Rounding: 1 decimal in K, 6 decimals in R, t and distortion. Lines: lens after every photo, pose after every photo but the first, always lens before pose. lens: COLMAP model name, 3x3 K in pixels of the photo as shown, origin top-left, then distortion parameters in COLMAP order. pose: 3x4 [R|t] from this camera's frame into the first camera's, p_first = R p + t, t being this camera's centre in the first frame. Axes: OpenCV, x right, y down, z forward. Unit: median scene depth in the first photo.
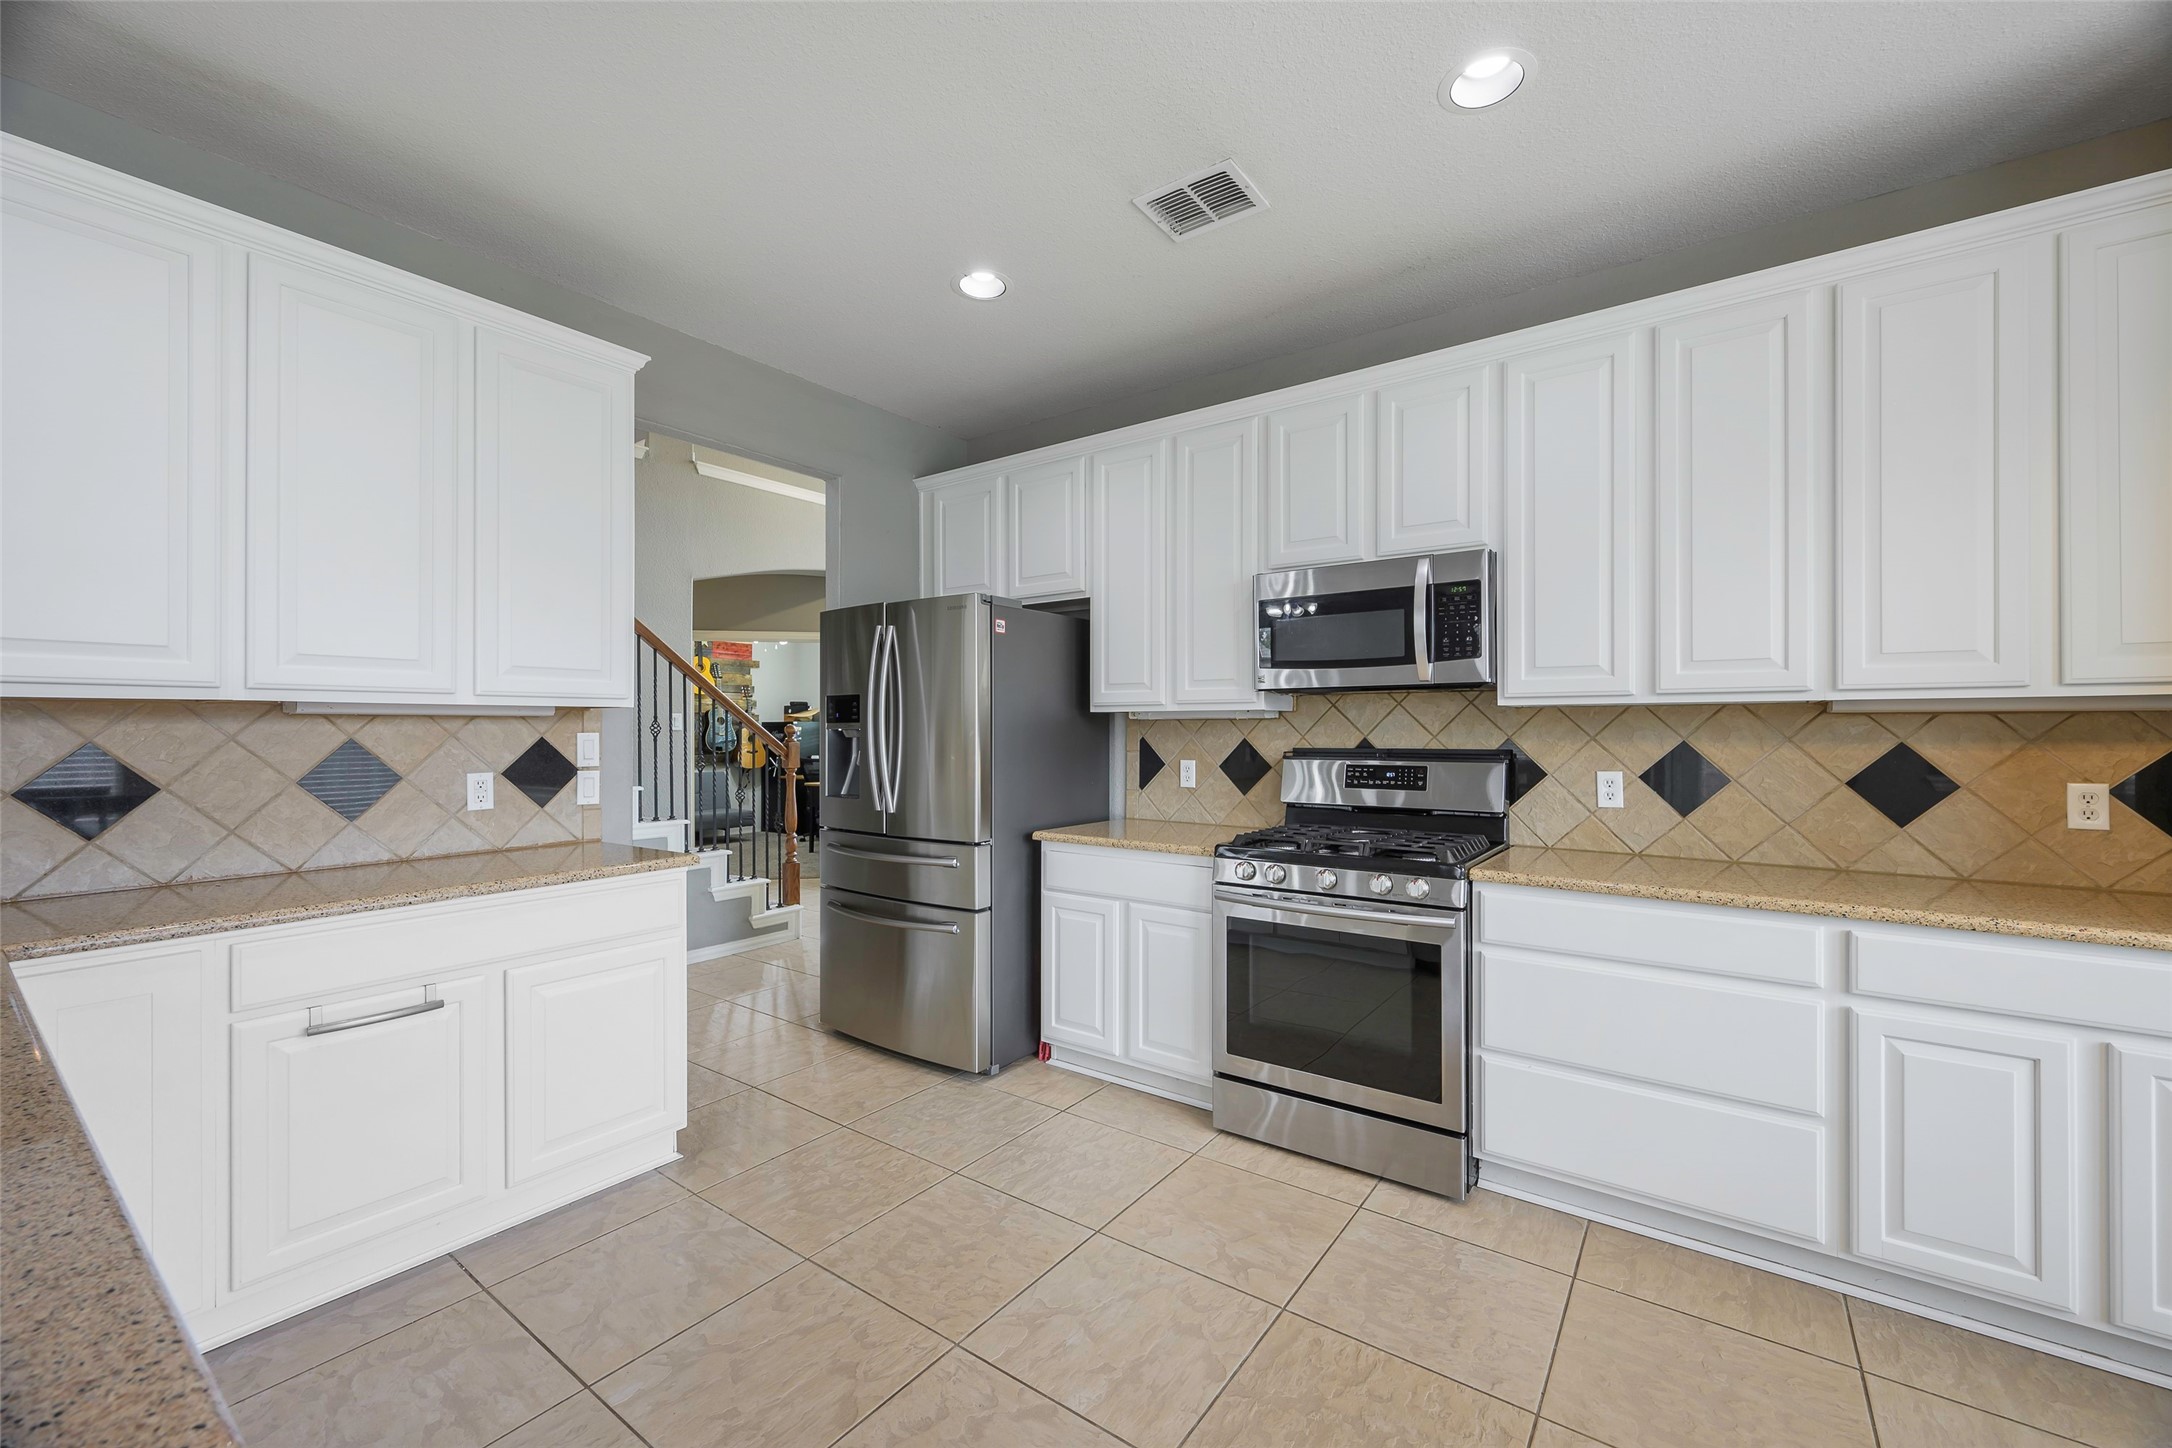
lens RADIAL K [[876.8, 0, 1092.4], [0, 876.8, 727.9], [0, 0, 1]] dist [-0.015493, 0.000048]
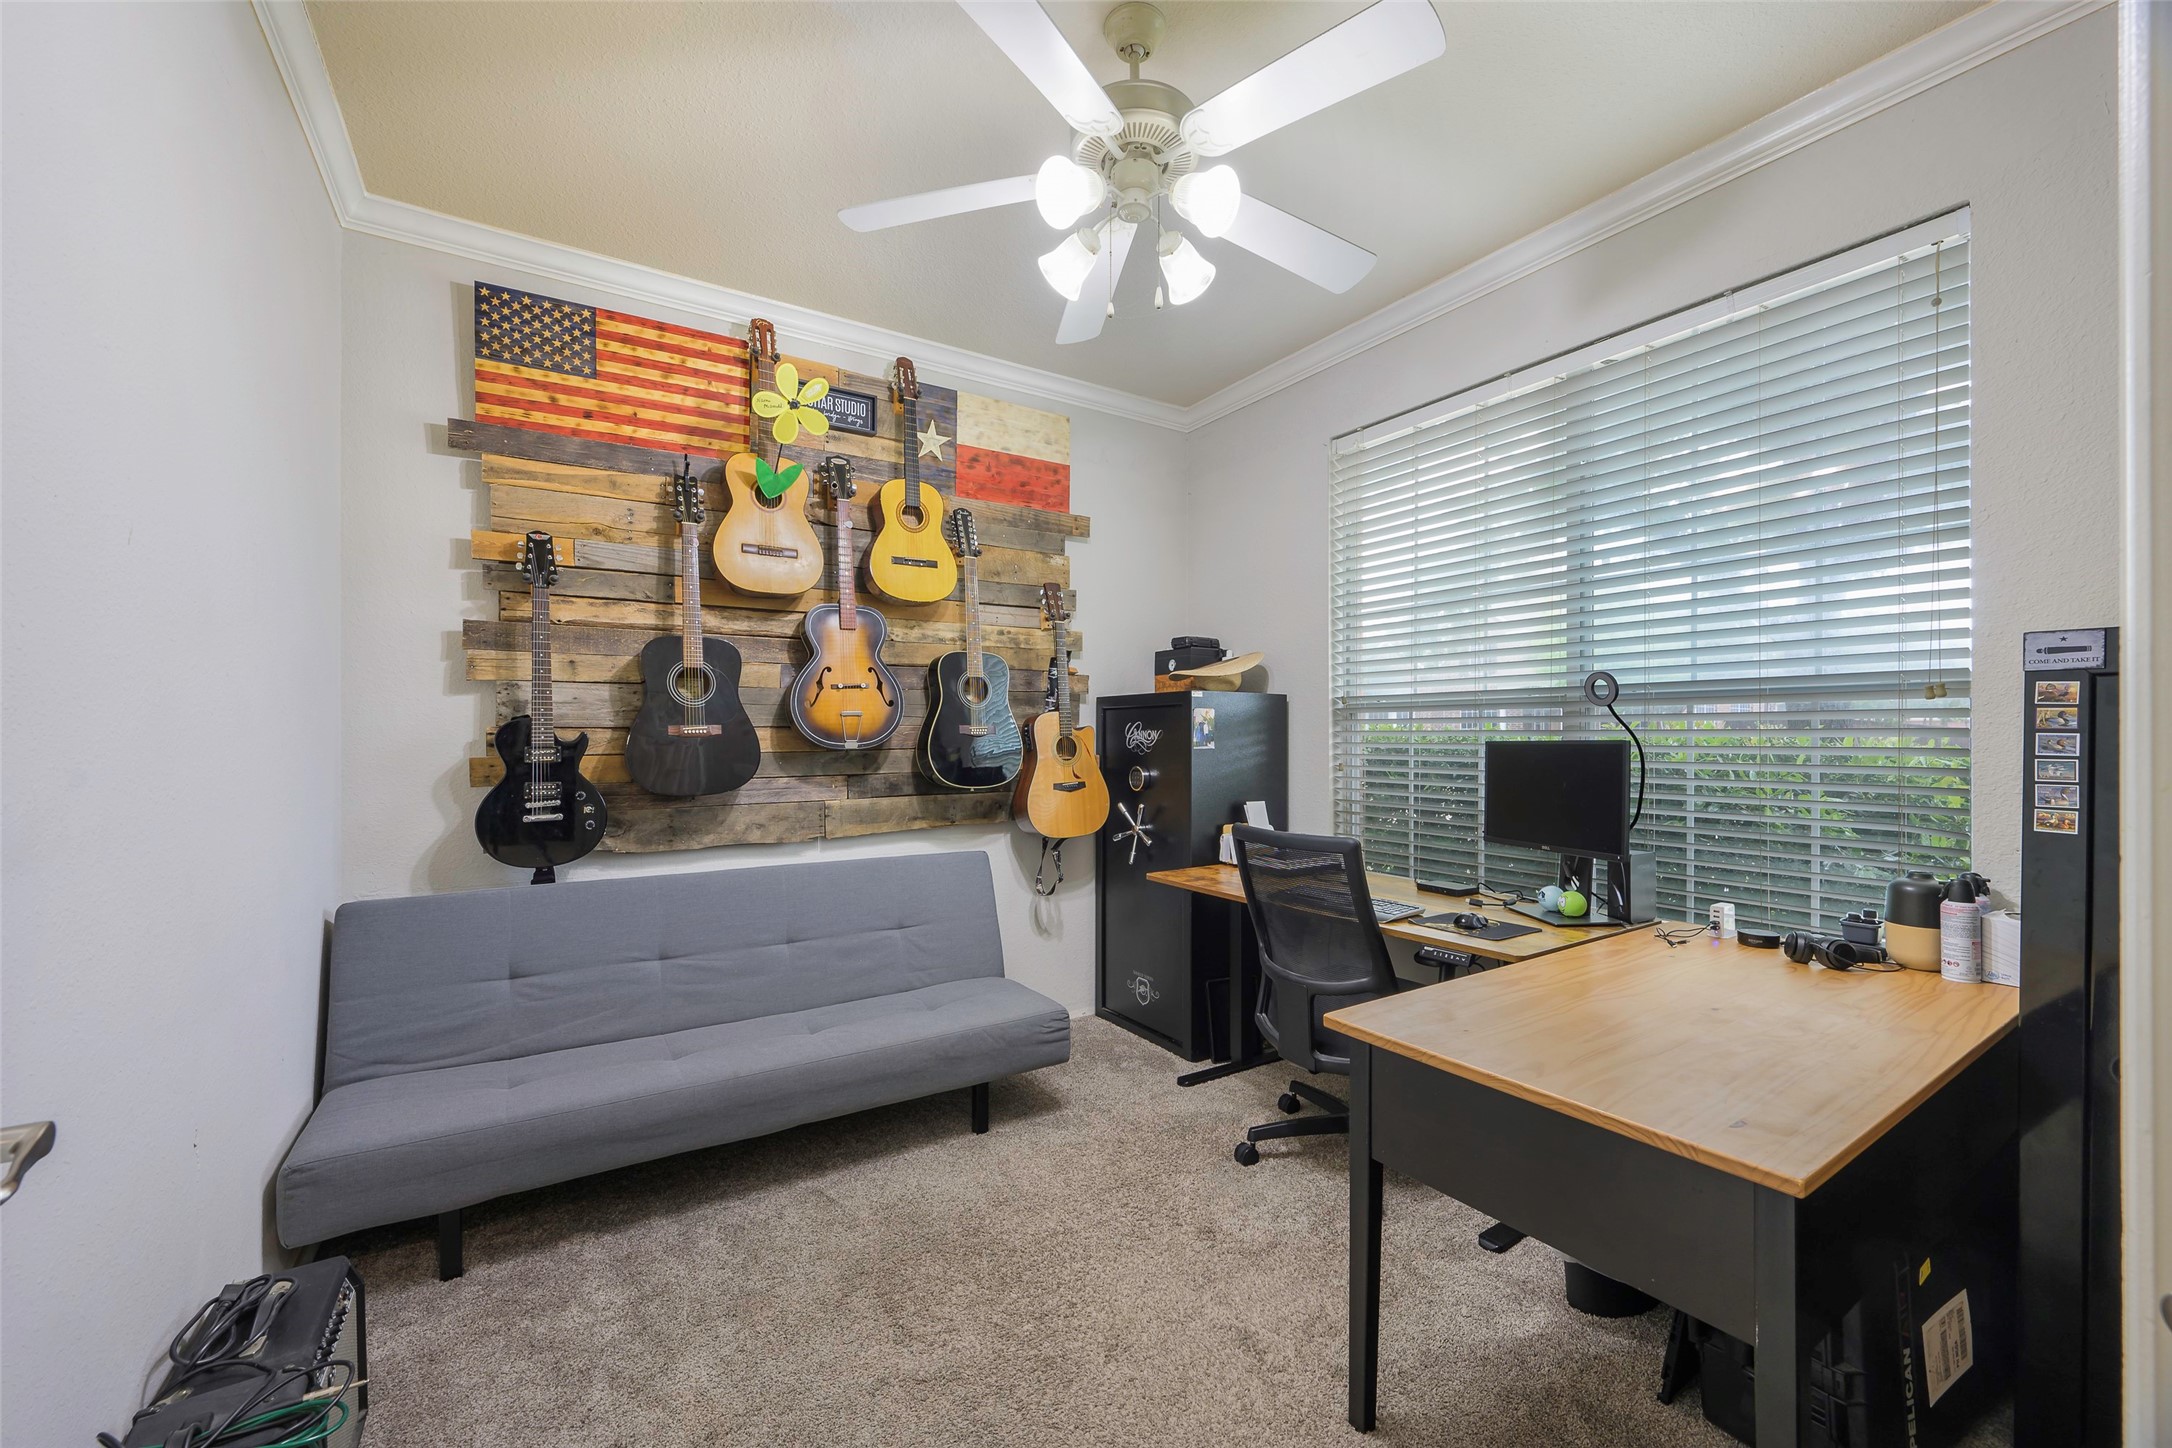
lens RADIAL K [[876.8, 0, 1096.1], [0, 876.8, 718.8], [0, 0, 1]] dist [-0.015493, 0.000048]
pose [[0.939353, 0.001916, -0.342946, -0.264351], [-0.001612, 0.999998, 0.001172, 0.002316], [0.342948, -0.000548, 0.939354, 0.688722]]
